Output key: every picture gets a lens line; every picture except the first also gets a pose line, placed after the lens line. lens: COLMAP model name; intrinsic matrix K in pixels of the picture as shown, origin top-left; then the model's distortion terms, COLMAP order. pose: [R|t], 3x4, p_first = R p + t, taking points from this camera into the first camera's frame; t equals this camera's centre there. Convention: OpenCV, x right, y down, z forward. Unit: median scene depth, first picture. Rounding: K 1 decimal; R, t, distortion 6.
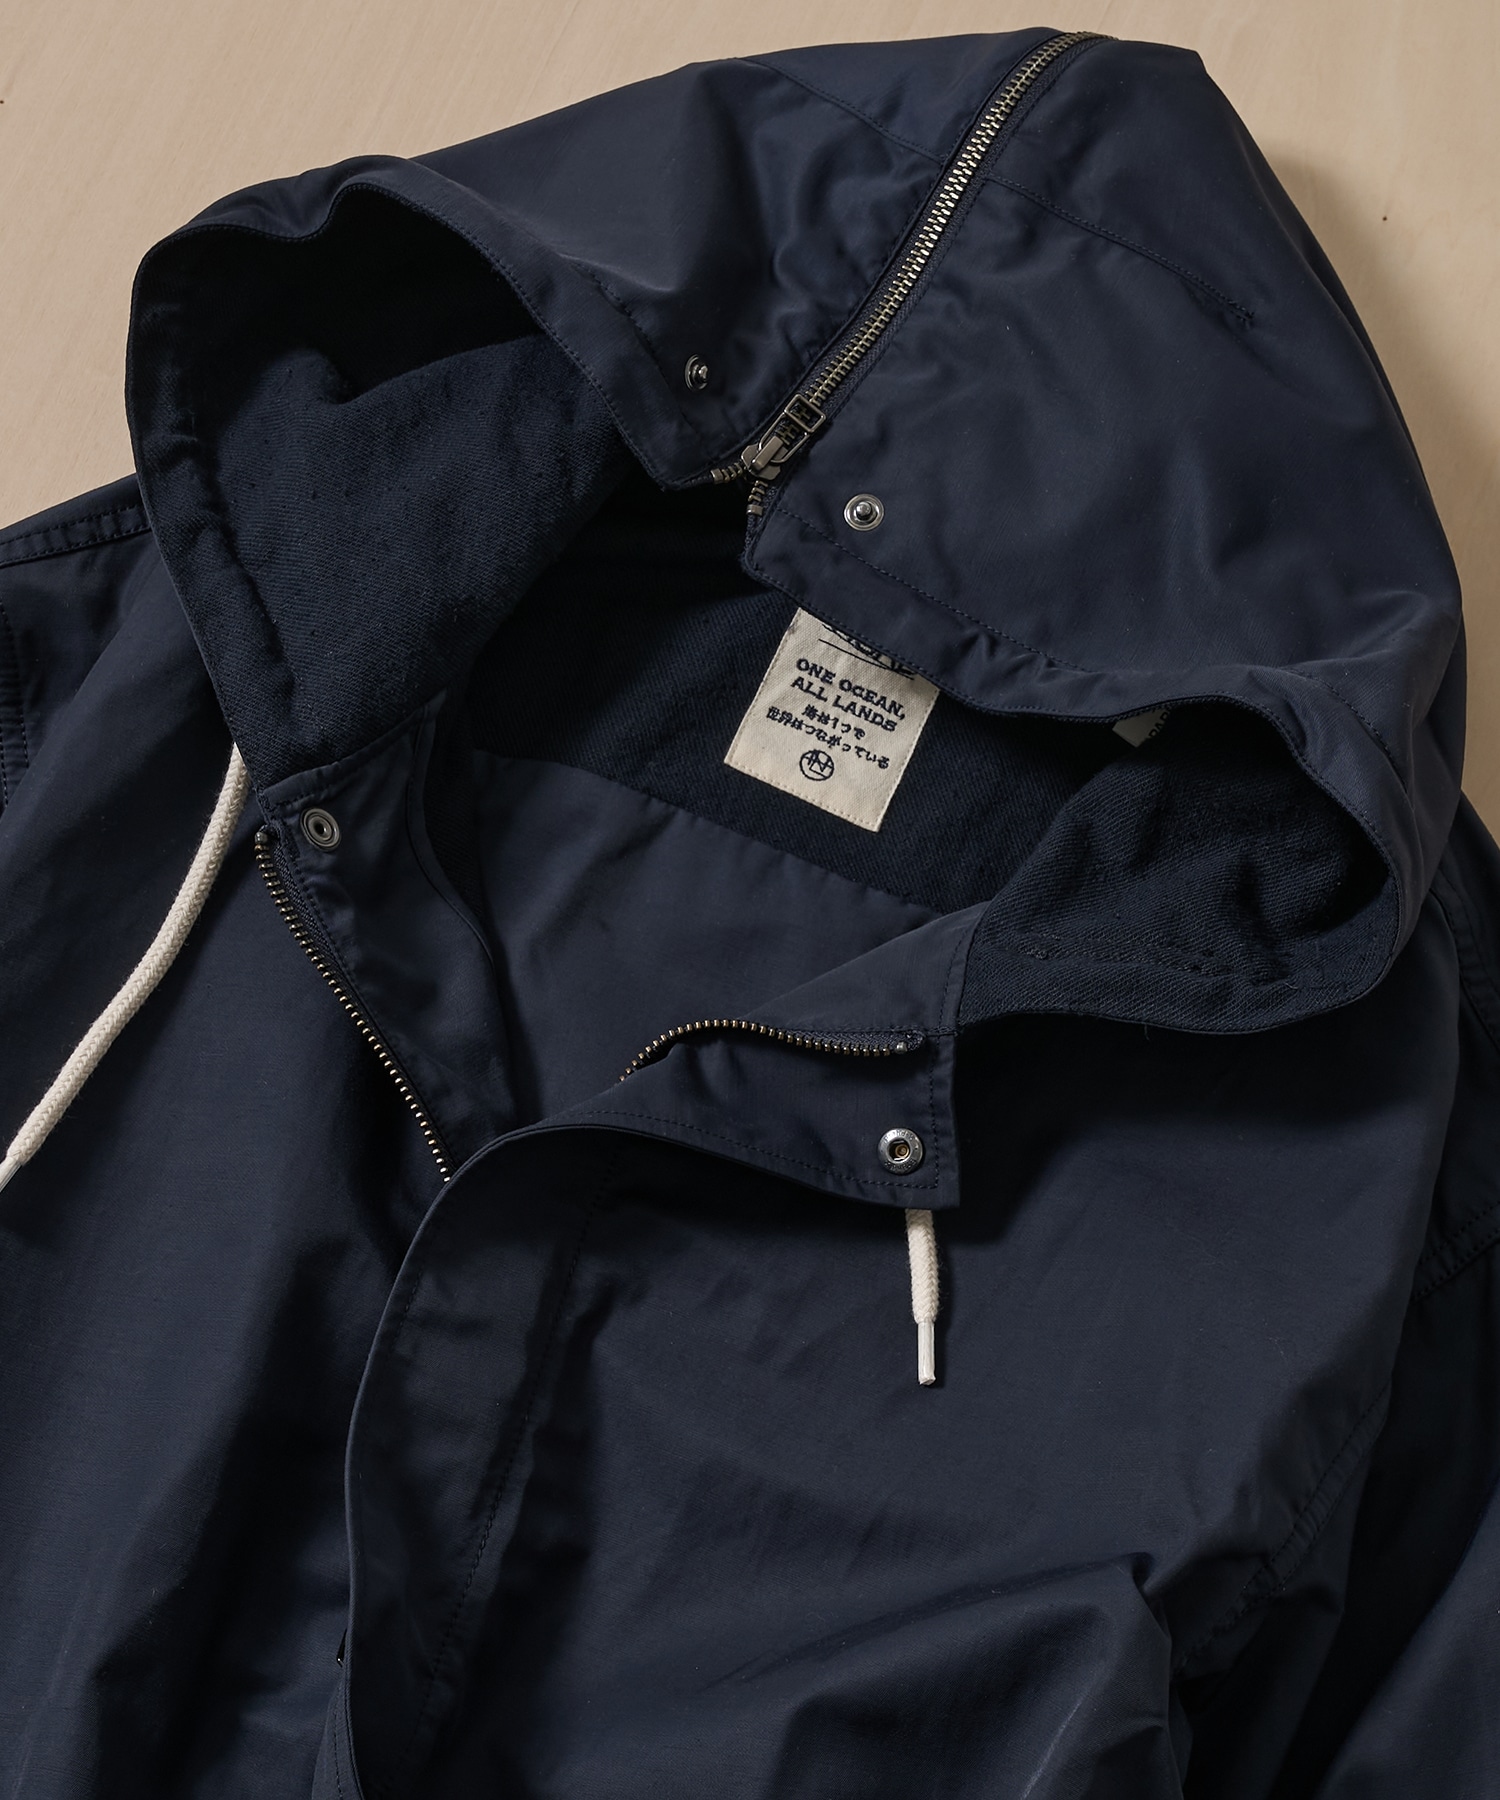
lens RADIAL K [[4518.5, 0, 750.0], [0, 4518.5, 900.0], [0, 0, 1]] dist [0.093232, -0.086878]
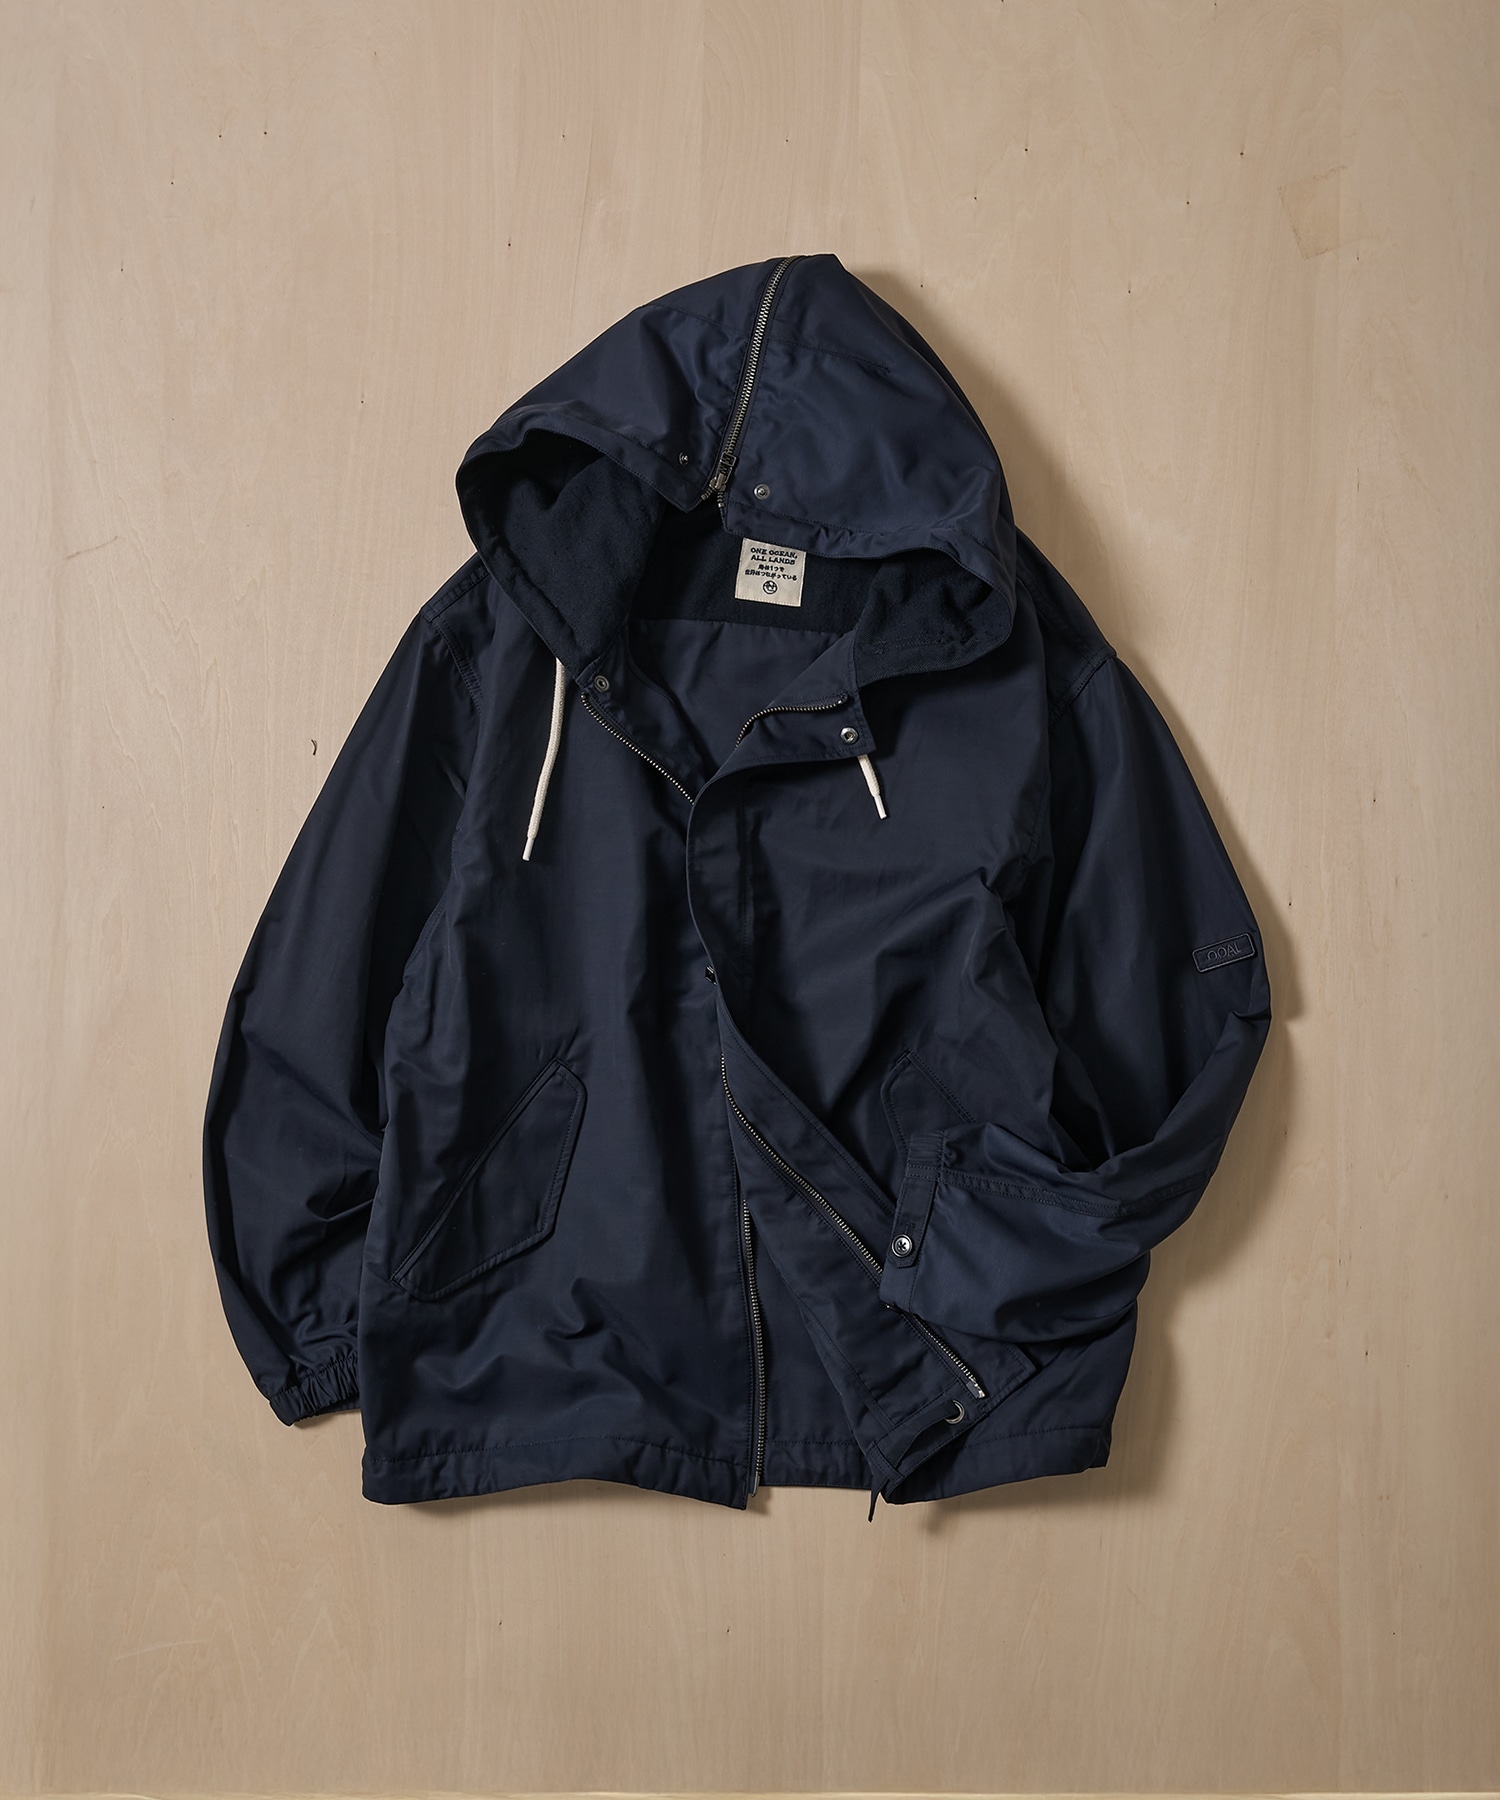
lens RADIAL K [[2650.8, 0, 750.0], [0, 2650.8, 900.0], [0, 0, 1]] dist [0.022428, 0.007942]
pose [[0.956020, -0.293300, 0.000878, -0.050516], [0.279492, 0.911913, 0.300498, -0.331218], [-0.088937, -0.287037, 0.953782, -0.488355]]
